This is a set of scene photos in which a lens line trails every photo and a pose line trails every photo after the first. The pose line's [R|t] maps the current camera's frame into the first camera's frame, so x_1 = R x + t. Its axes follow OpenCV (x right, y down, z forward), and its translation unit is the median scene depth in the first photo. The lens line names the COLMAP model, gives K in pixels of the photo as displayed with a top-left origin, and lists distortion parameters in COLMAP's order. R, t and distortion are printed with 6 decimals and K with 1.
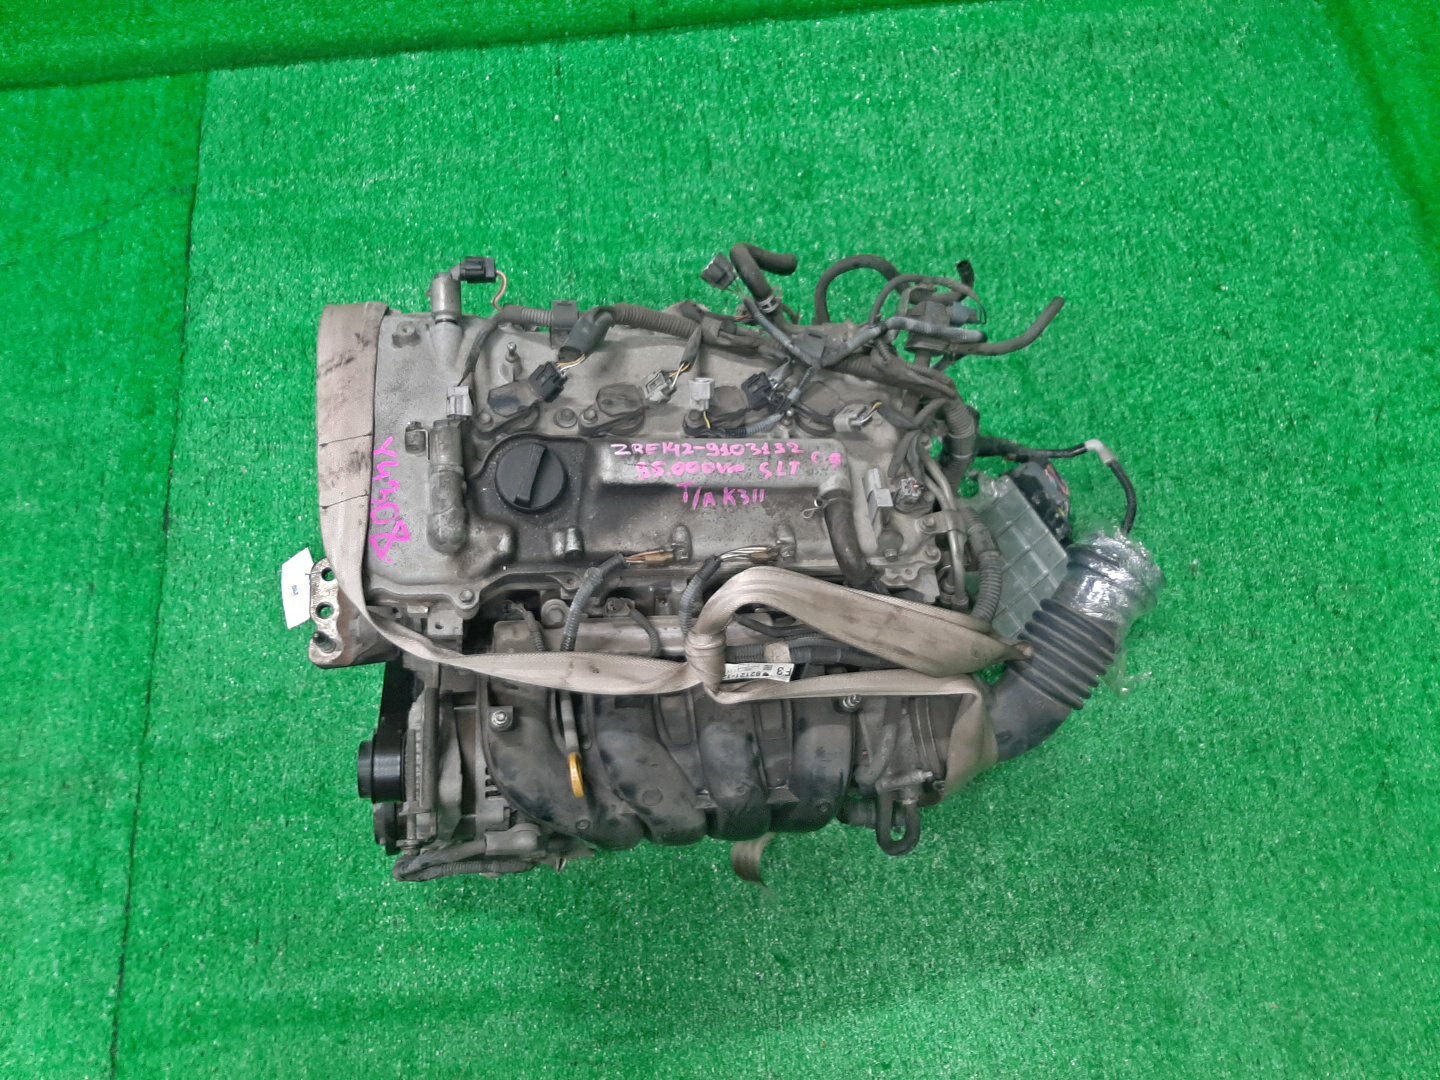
lens RADIAL K [[1094.3, 0, 725.8], [0, 1094.3, 539.1], [0, 0, 1]] dist [0.003219, -0.032791]
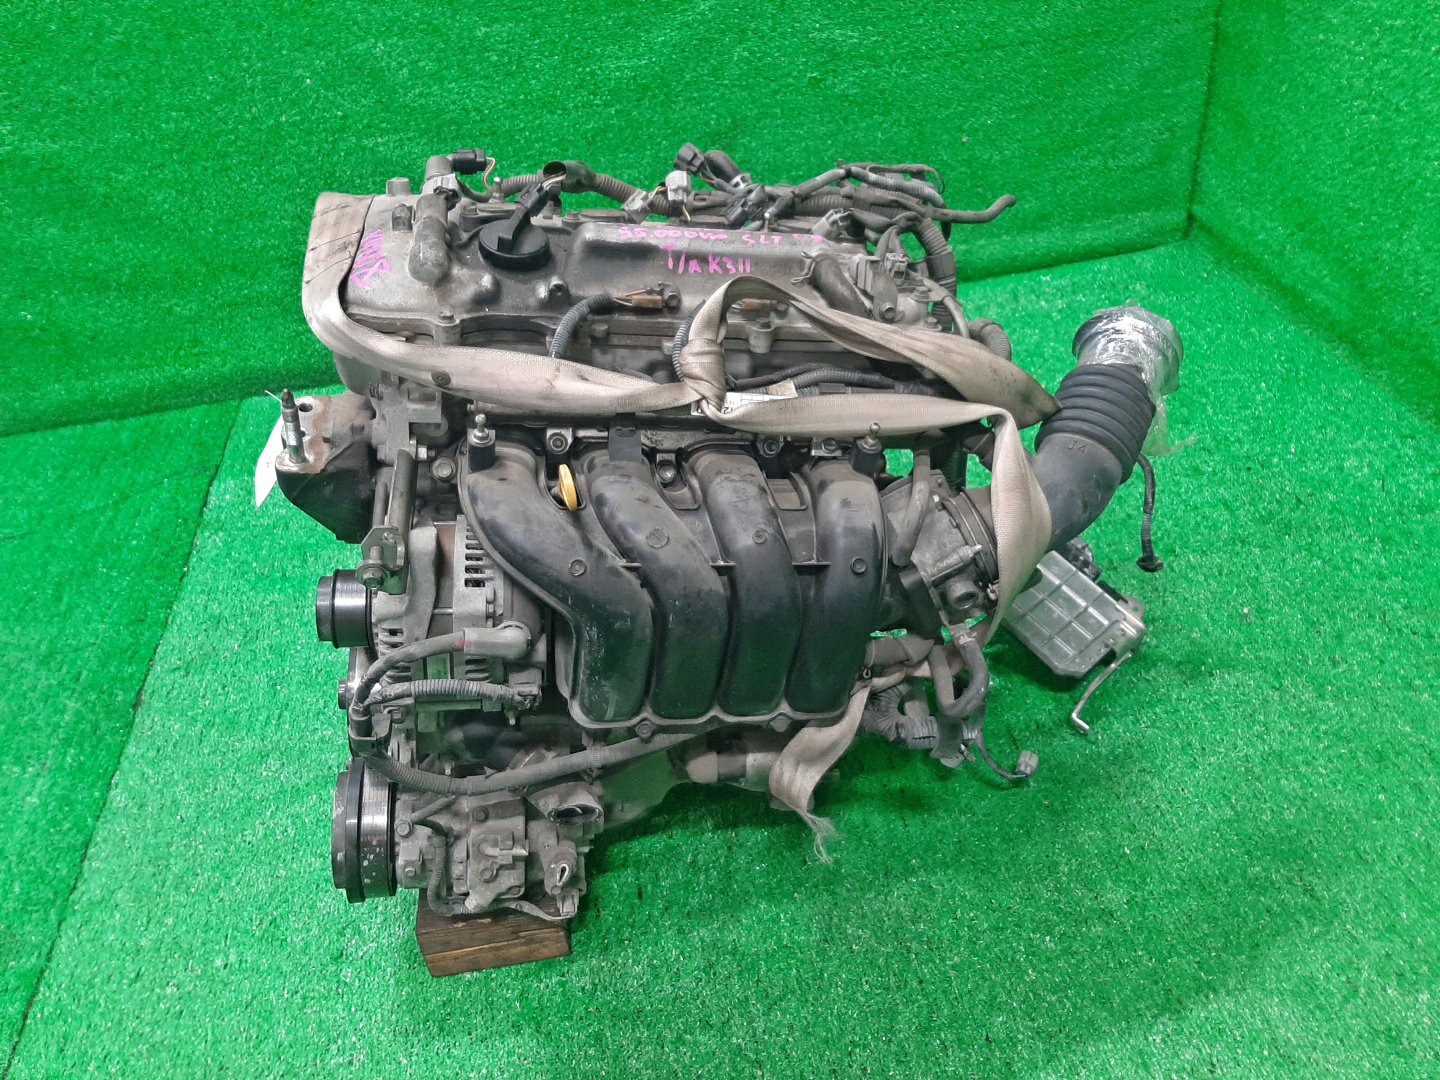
lens RADIAL K [[1094.3, 0, 717.3], [0, 1094.3, 536.0], [0, 0, 1]] dist [0.003219, -0.032791]
pose [[0.995326, -0.096292, 0.007305, -0.023518], [0.087431, 0.866439, -0.491568, 0.611227], [0.041005, 0.489909, 0.870809, 0.237023]]
